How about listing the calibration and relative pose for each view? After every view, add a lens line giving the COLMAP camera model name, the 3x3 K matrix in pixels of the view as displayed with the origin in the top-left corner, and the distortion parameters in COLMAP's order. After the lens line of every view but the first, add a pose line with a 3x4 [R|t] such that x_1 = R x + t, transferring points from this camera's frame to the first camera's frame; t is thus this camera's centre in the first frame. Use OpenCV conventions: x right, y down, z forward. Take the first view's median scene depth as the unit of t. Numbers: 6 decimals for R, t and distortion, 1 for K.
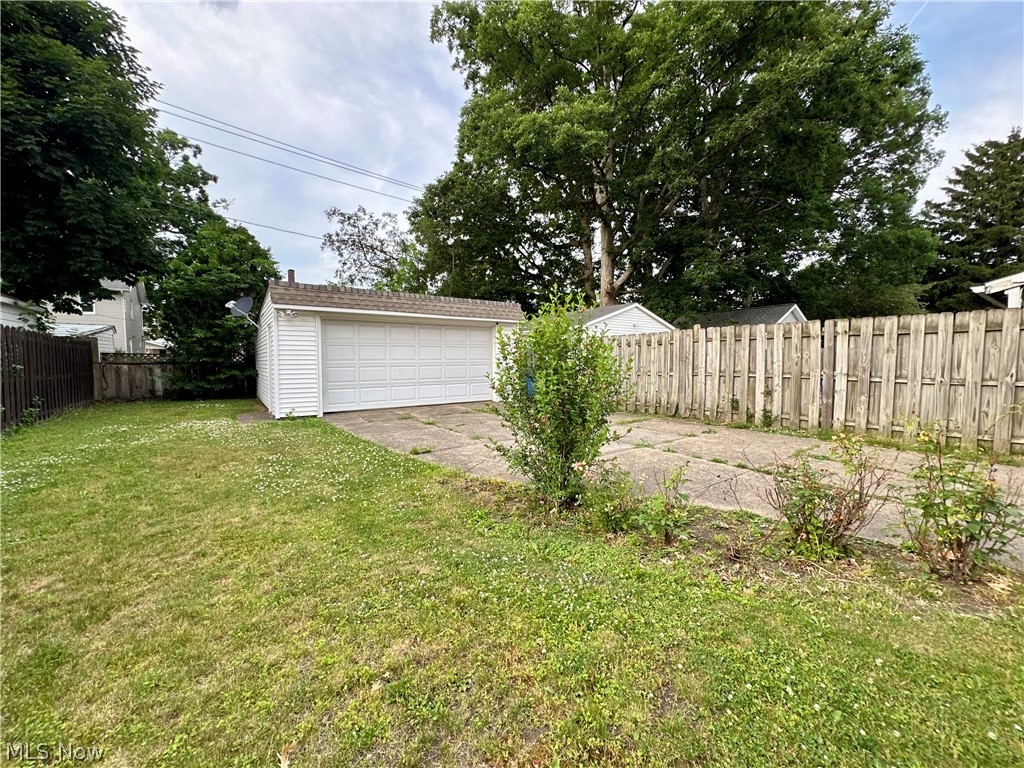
lens RADIAL K [[409.3, 0, 512.0], [0, 409.3, 382.3], [0, 0, 1]] dist [-0.002176, 0.000615]
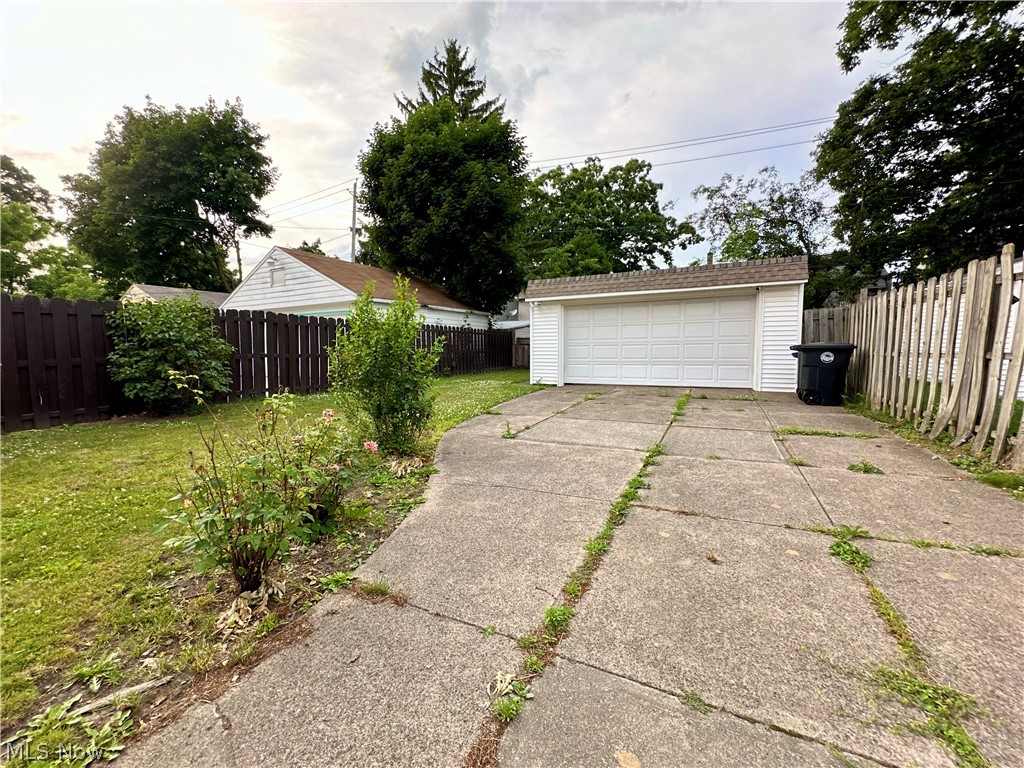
lens RADIAL K [[408.0, 0, 512.3], [0, 408.0, 383.3], [0, 0, 1]] dist [-0.000964, 0.000113]
pose [[0.474324, 0.076234, -0.877043, 0.469893], [-0.035455, 0.997090, 0.067494, -0.001913], [0.879636, -0.000919, 0.475646, 0.250071]]
